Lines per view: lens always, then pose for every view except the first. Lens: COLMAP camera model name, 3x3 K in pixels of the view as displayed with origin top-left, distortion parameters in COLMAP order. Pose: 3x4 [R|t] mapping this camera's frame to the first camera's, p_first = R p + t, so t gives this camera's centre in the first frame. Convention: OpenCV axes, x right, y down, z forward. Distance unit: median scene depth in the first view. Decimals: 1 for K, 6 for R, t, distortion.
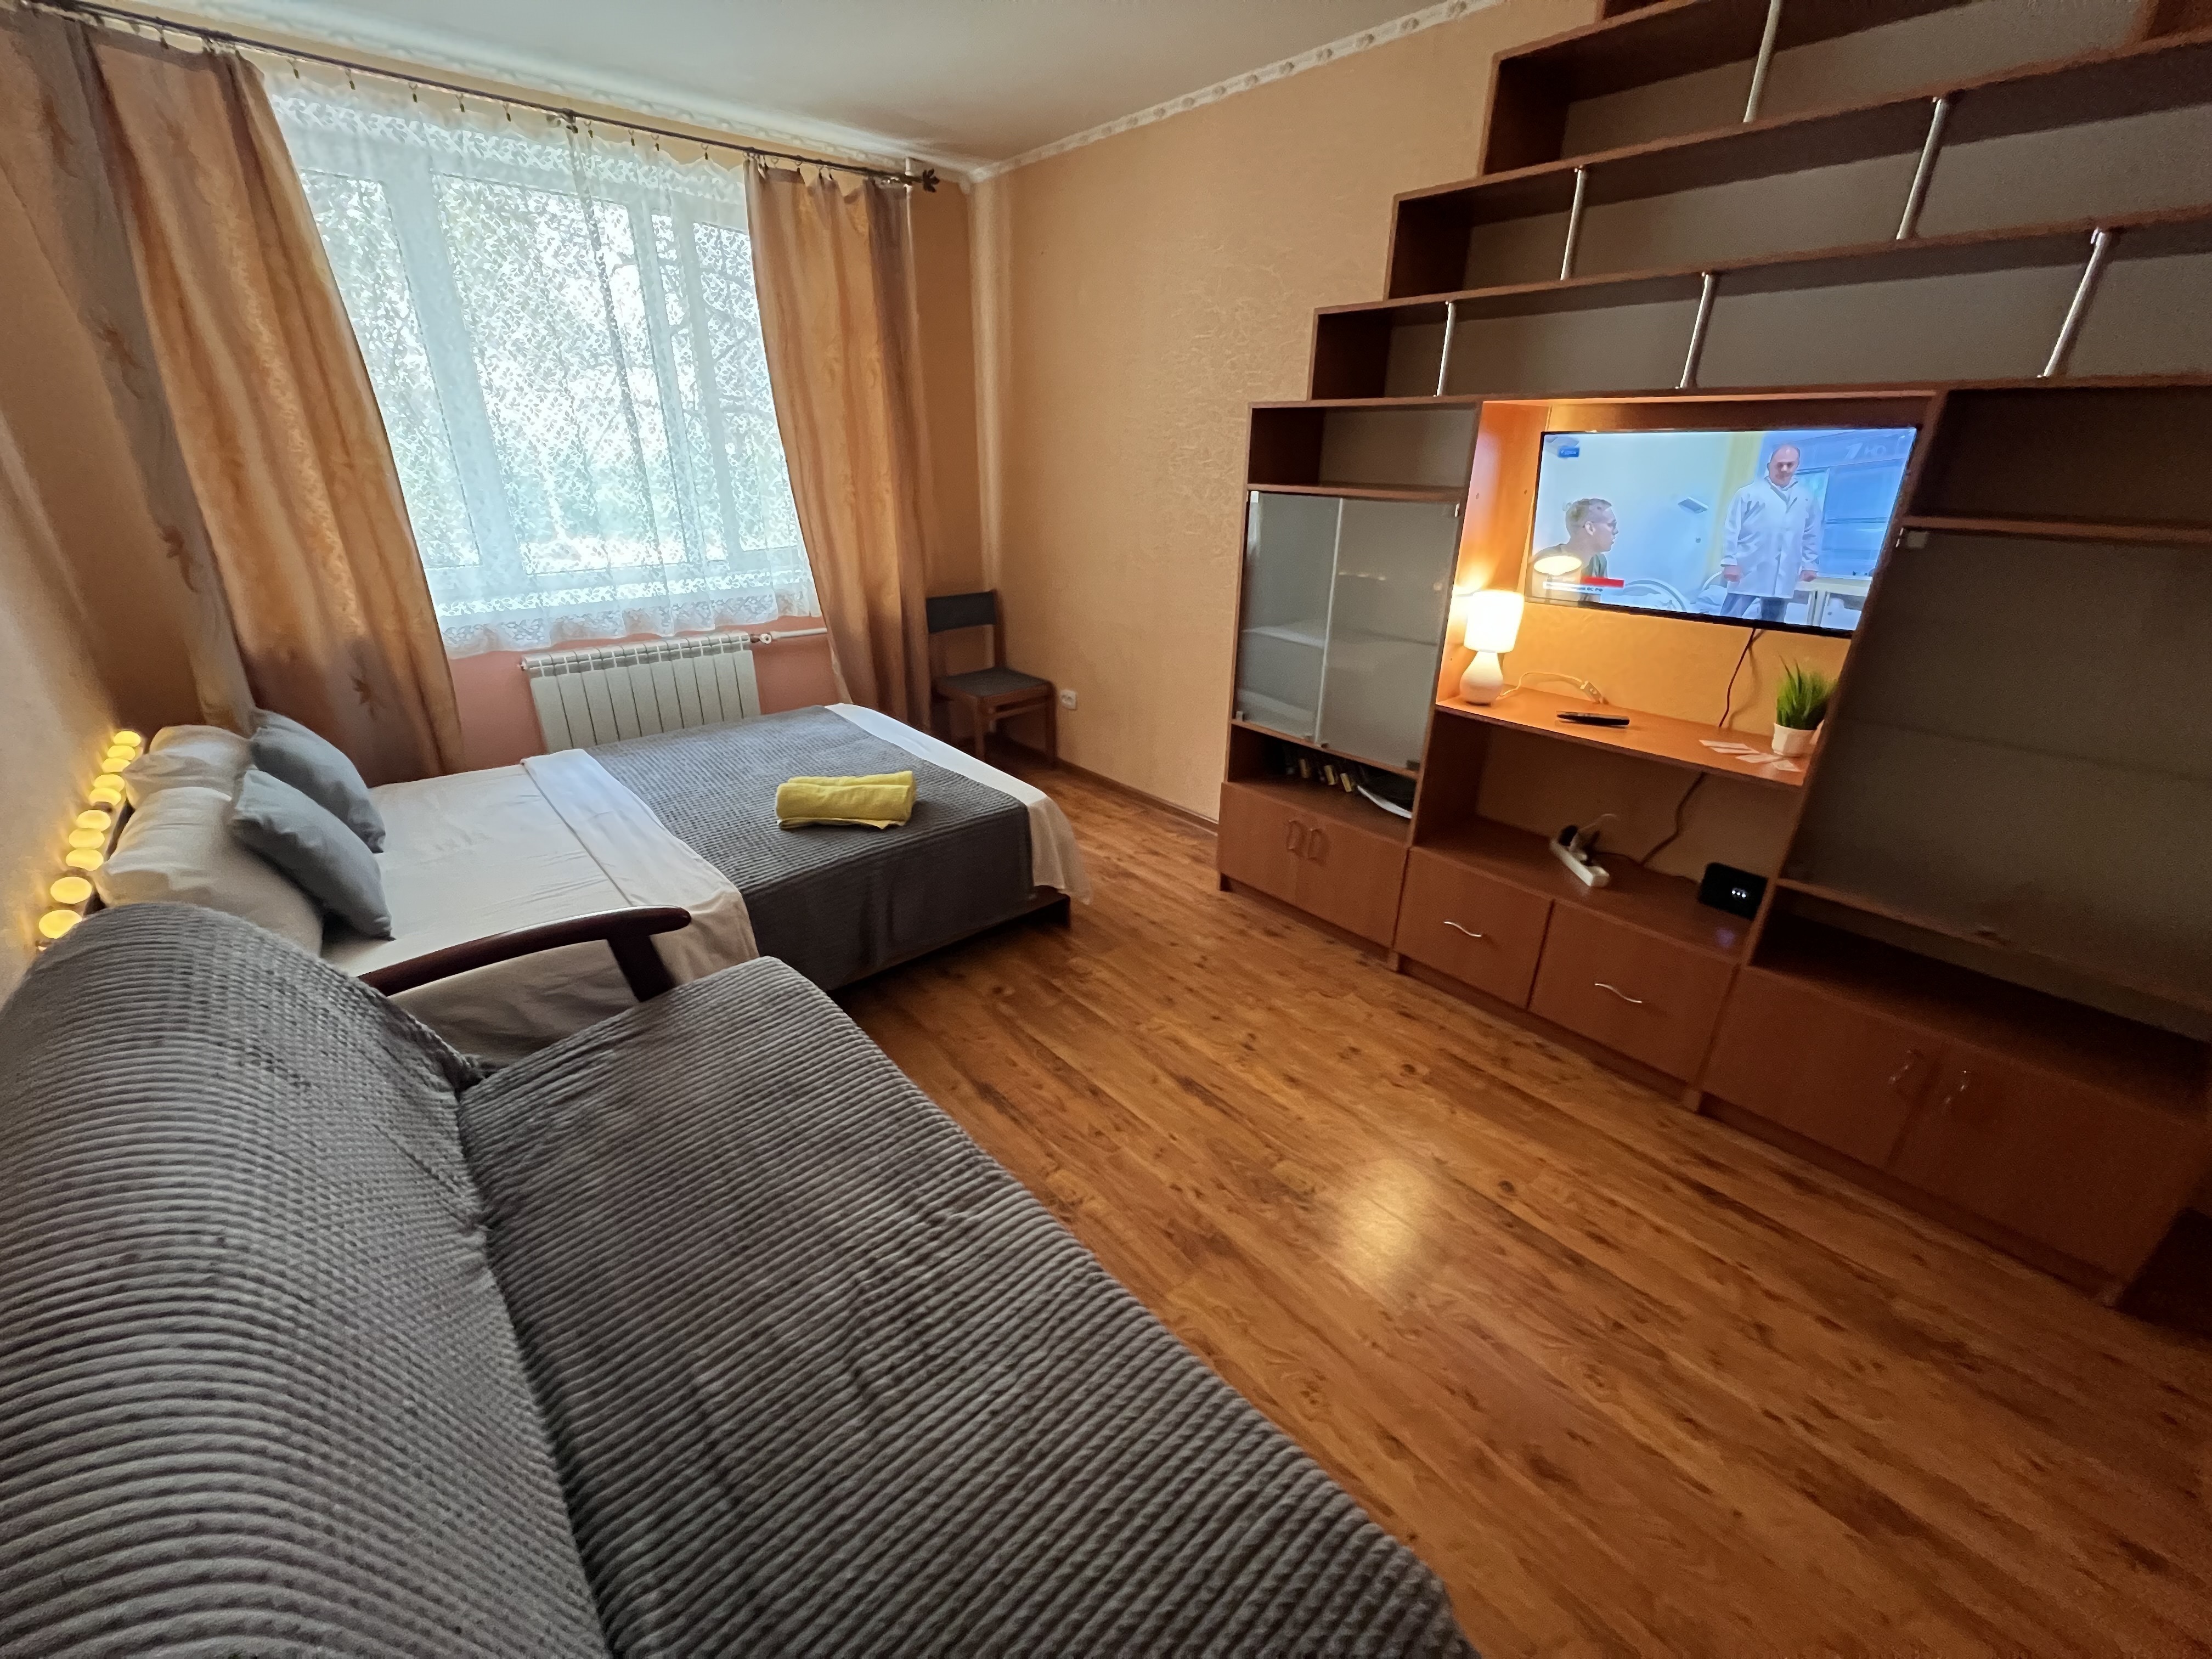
lens RADIAL K [[876.4, 0, 1109.7], [0, 876.4, 830.5], [0, 0, 1]] dist [-0.006009, -0.000687]
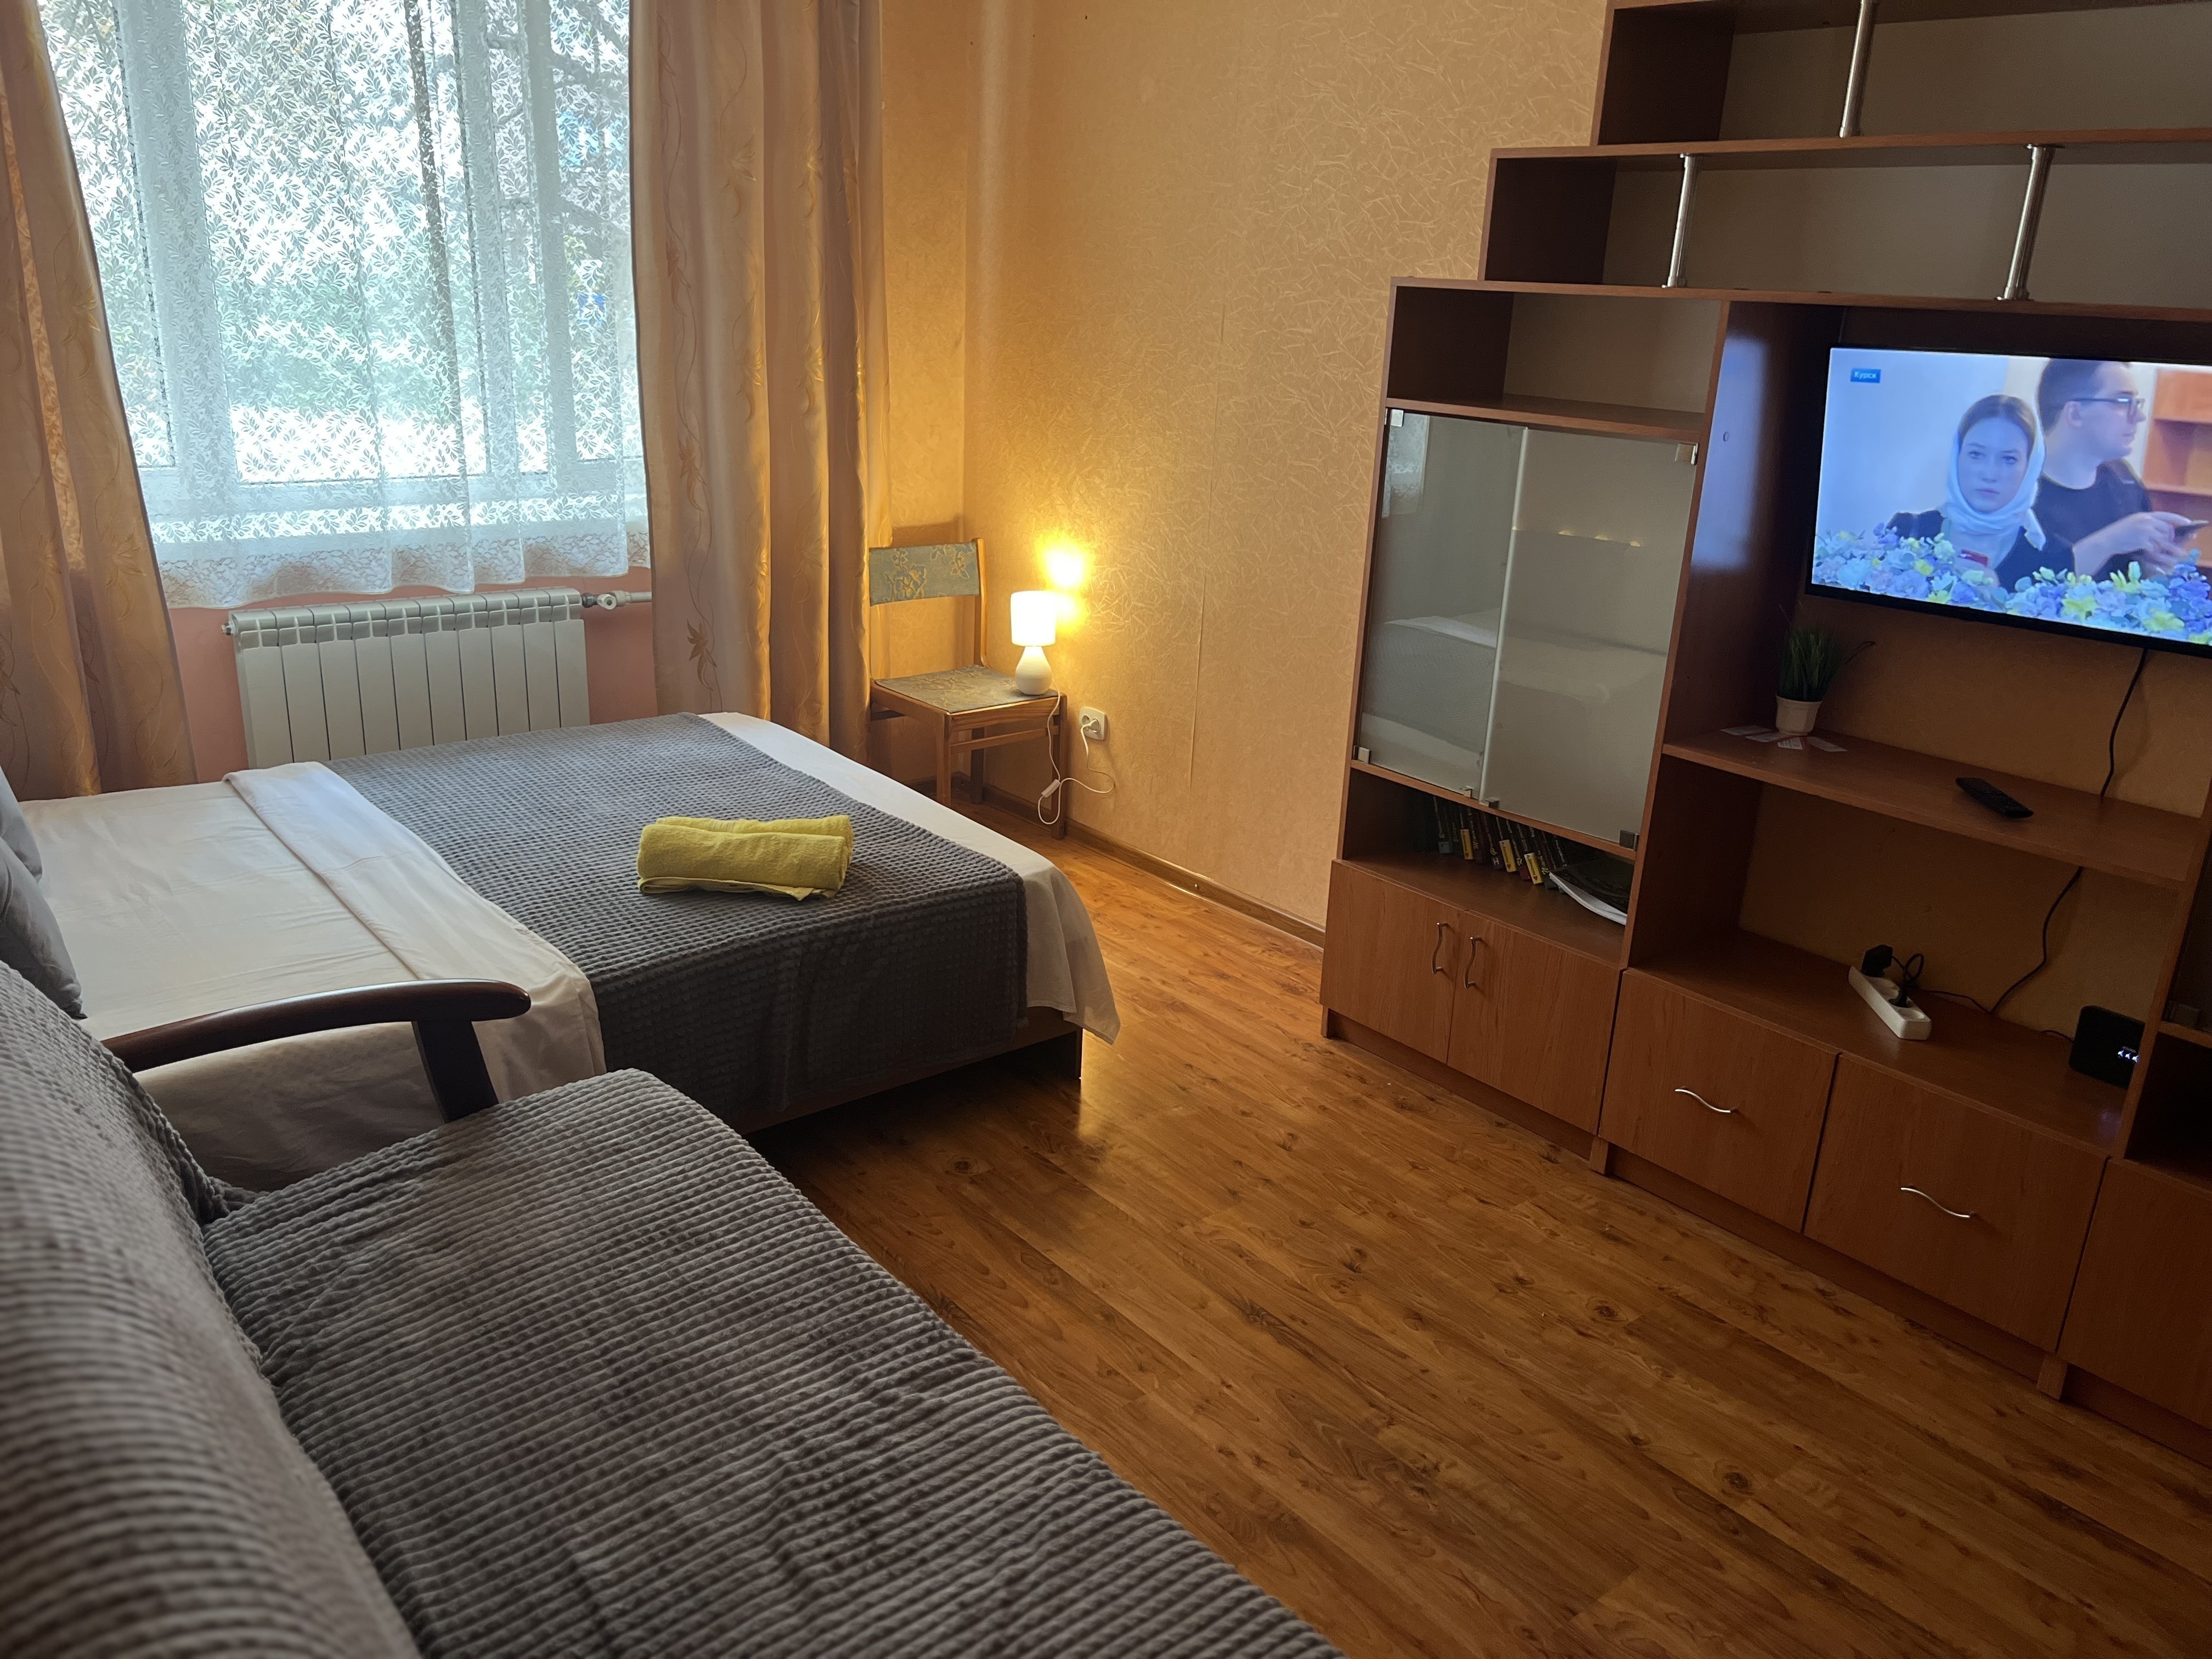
lens RADIAL K [[1668.1, 0, 1116.3], [0, 1668.1, 838.0], [0, 0, 1]] dist [0.043323, -0.052816]
pose [[0.998696, 0.044148, -0.025650, 0.004820], [-0.046243, 0.995063, -0.087812, 0.054986], [0.021646, 0.088883, 0.995807, -0.252447]]
